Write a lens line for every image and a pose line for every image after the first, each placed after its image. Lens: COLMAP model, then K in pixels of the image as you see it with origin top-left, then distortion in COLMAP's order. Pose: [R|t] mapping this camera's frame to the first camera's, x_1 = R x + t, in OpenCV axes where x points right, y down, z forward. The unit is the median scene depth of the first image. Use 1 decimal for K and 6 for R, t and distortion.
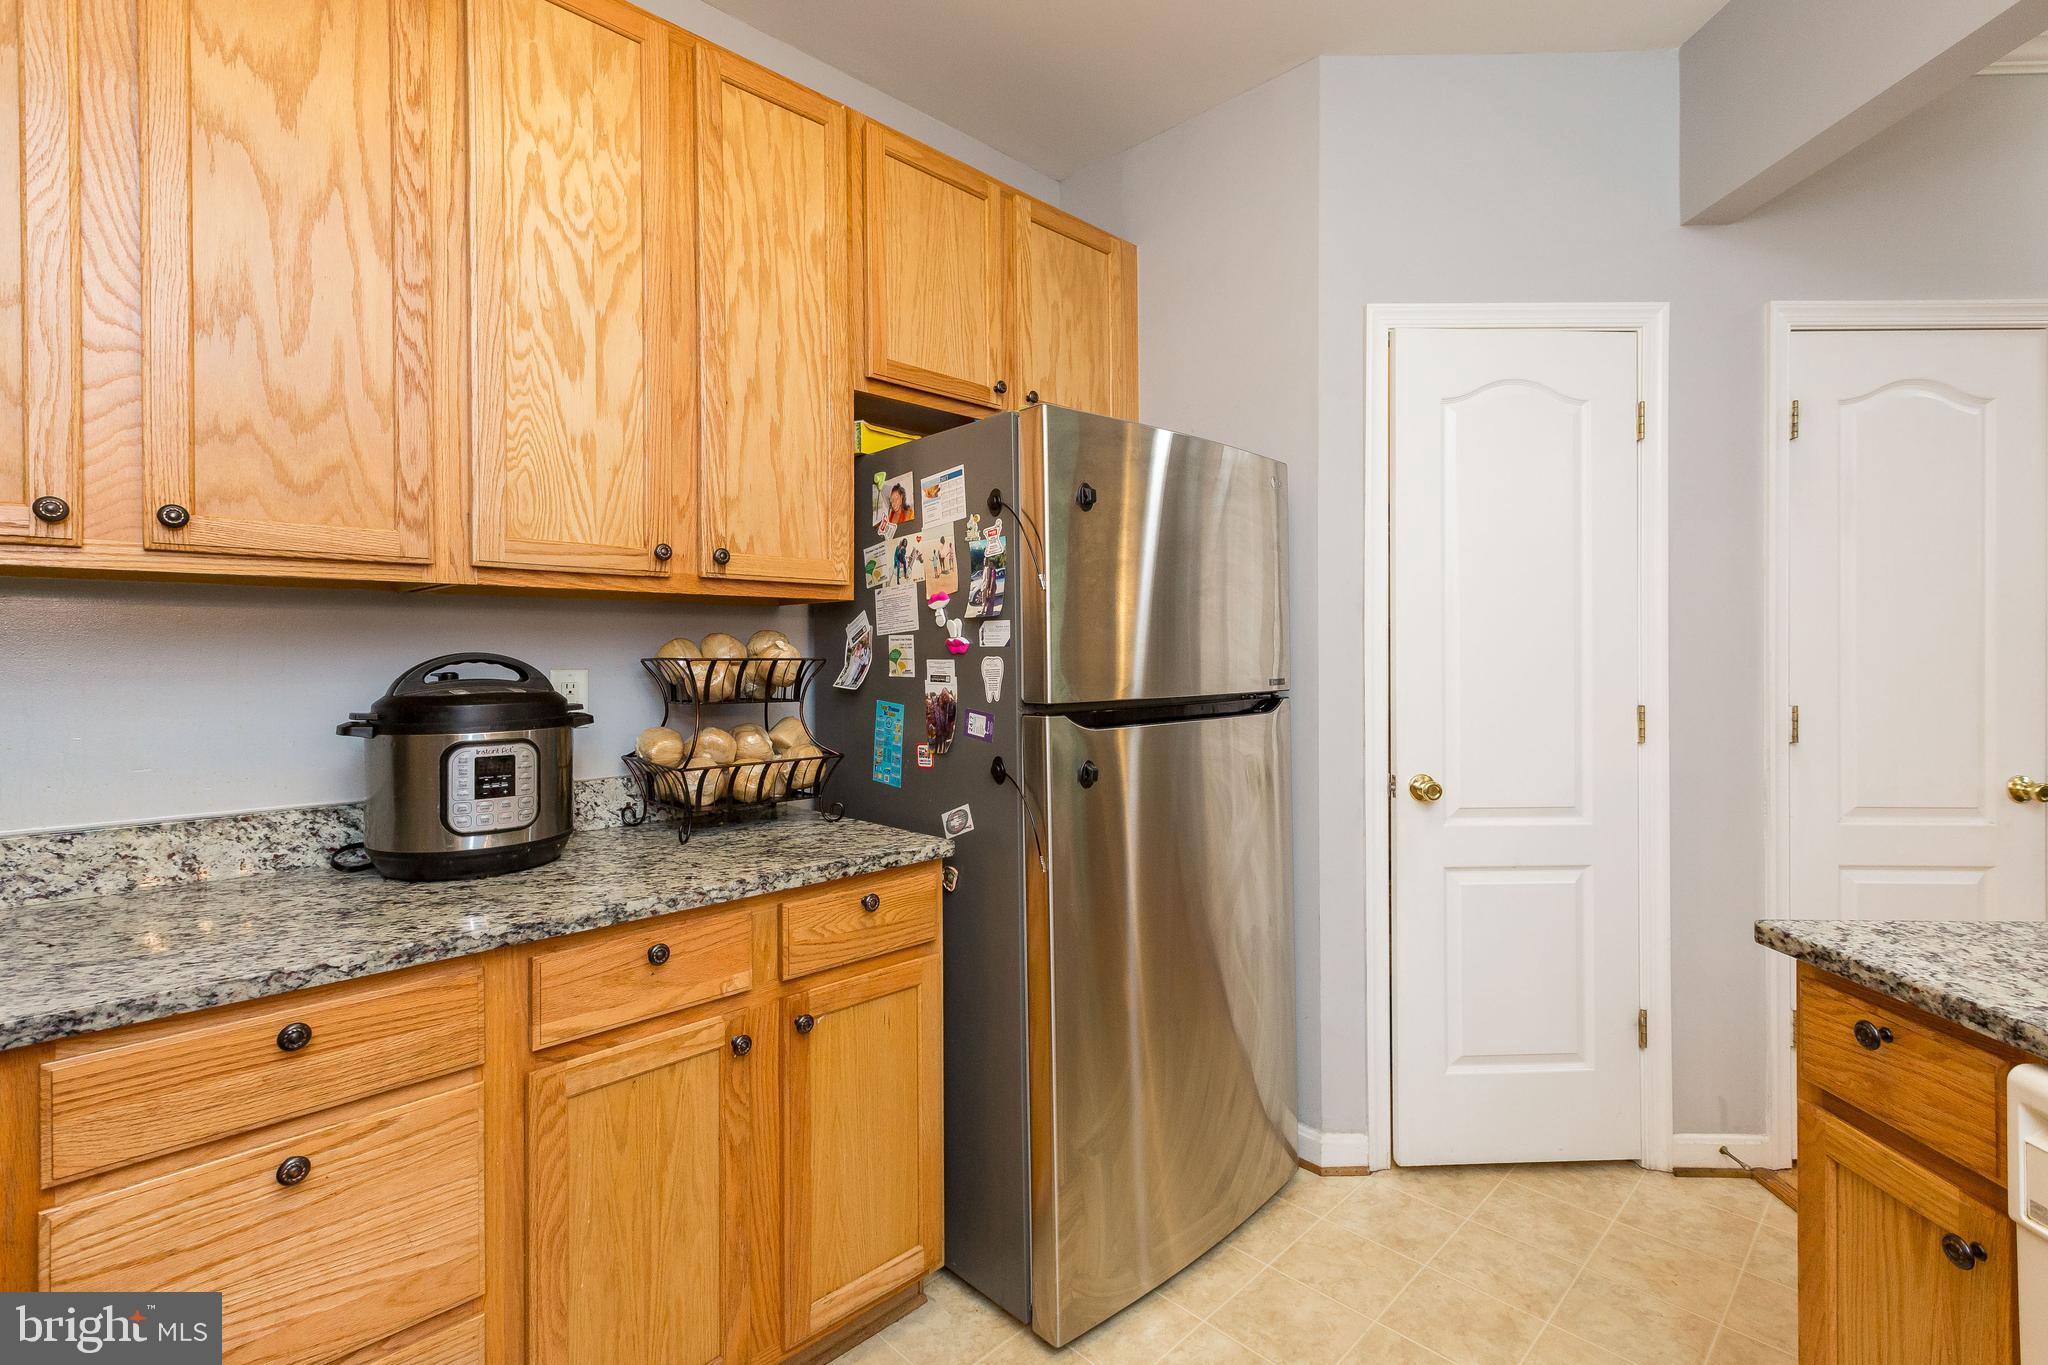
lens RADIAL K [[924.2, 0, 1019.5], [0, 924.2, 651.6], [0, 0, 1]] dist [0.004654, 0.000280]
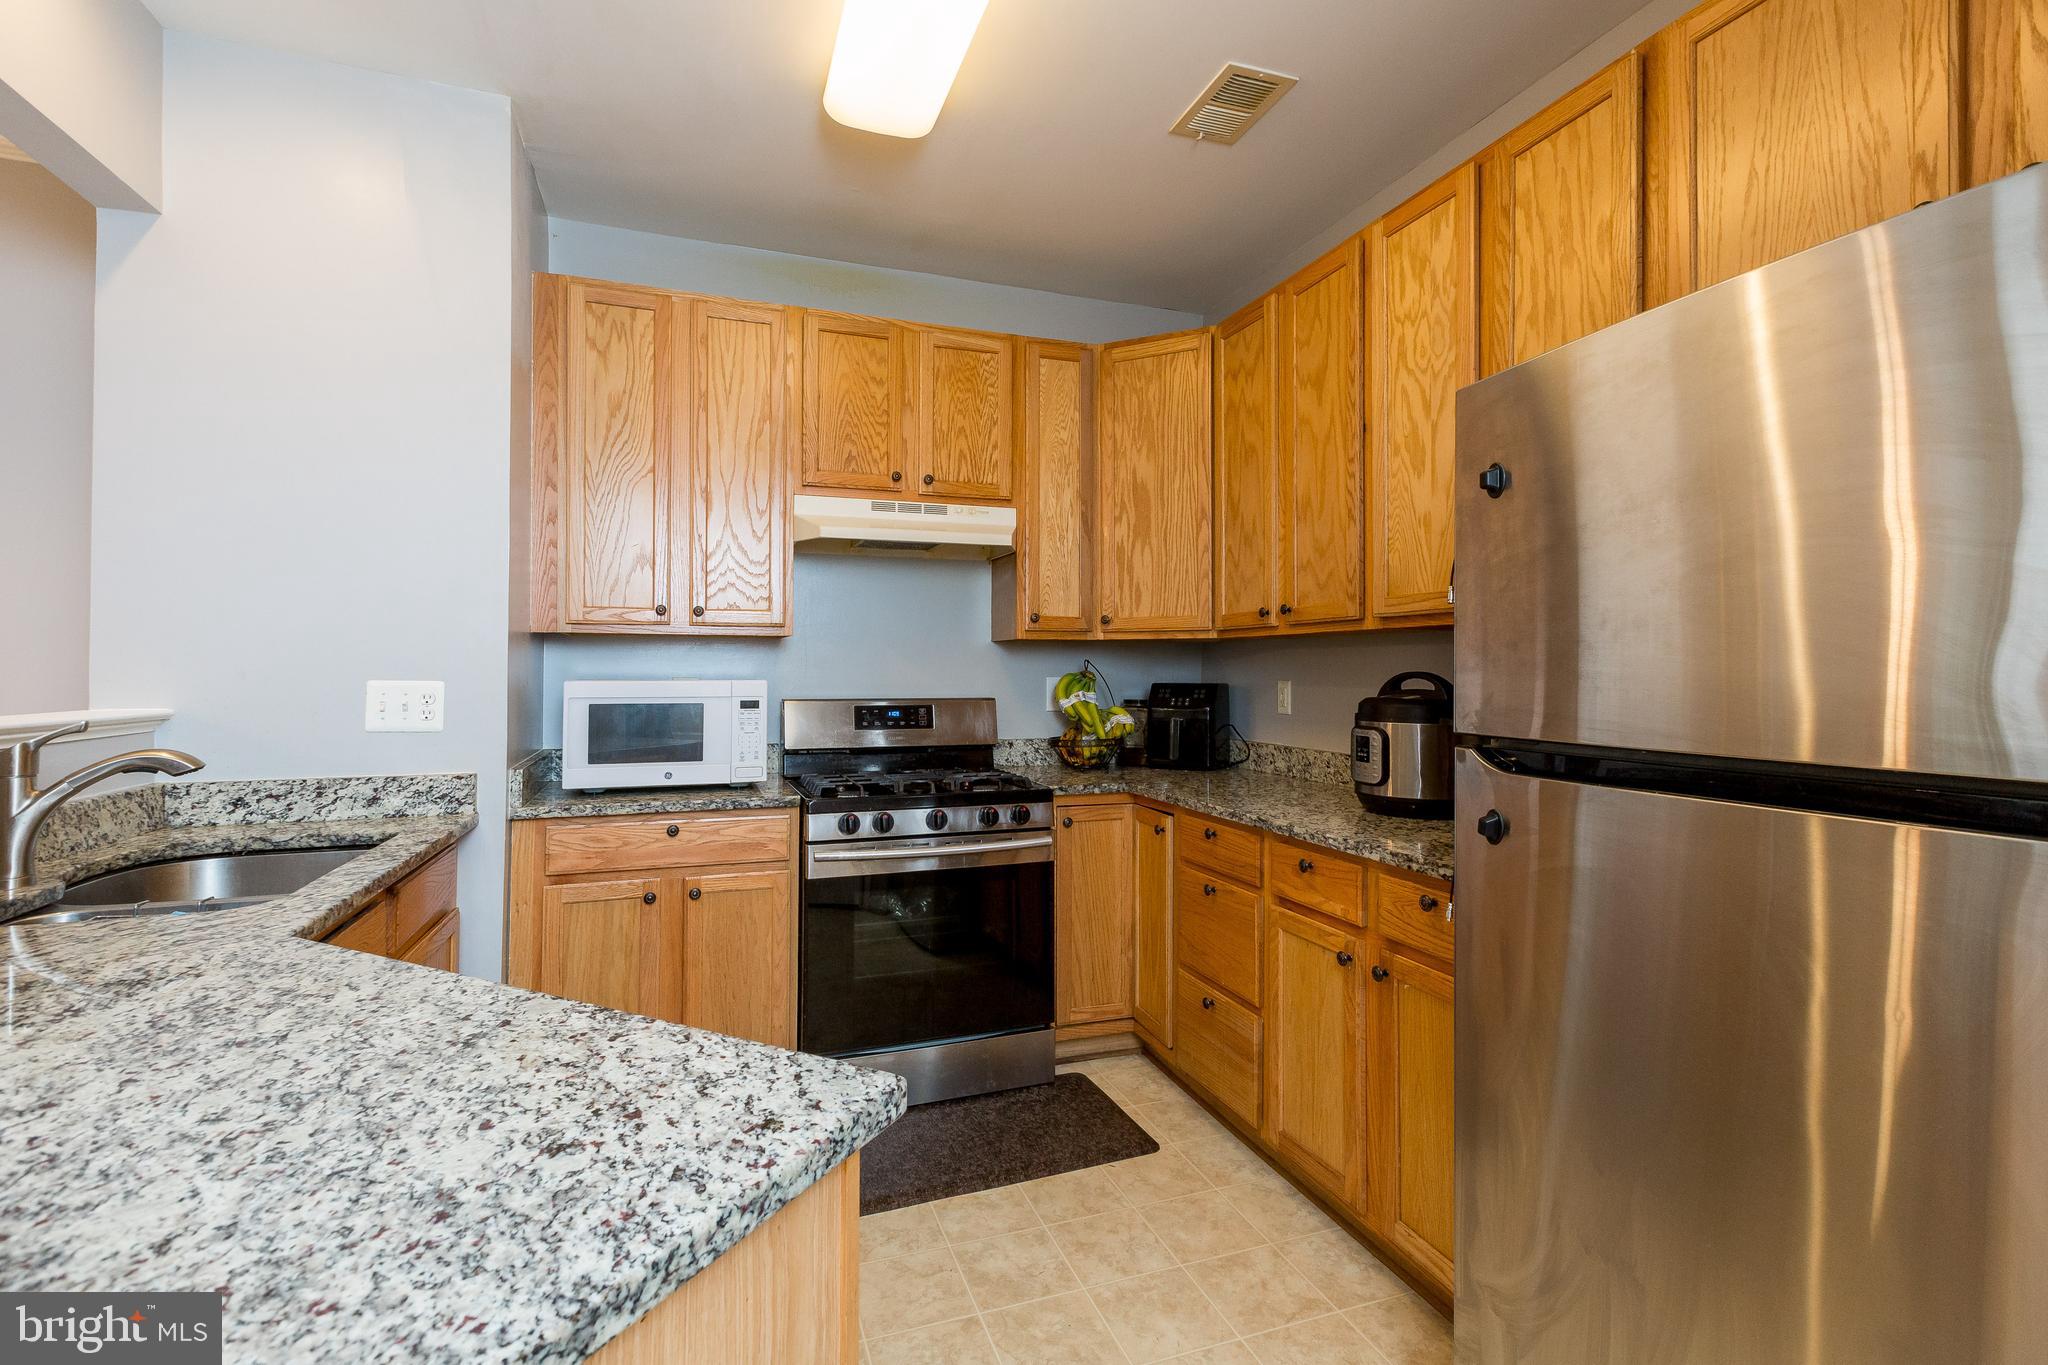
lens RADIAL K [[924.2, 0, 1019.5], [0, 924.2, 651.6], [0, 0, 1]] dist [0.004654, 0.000280]
pose [[-0.423101, -0.015265, -0.905954, 1.143587], [0.001939, 0.999841, -0.017752, -0.006439], [0.906080, -0.009268, -0.423004, 1.140881]]
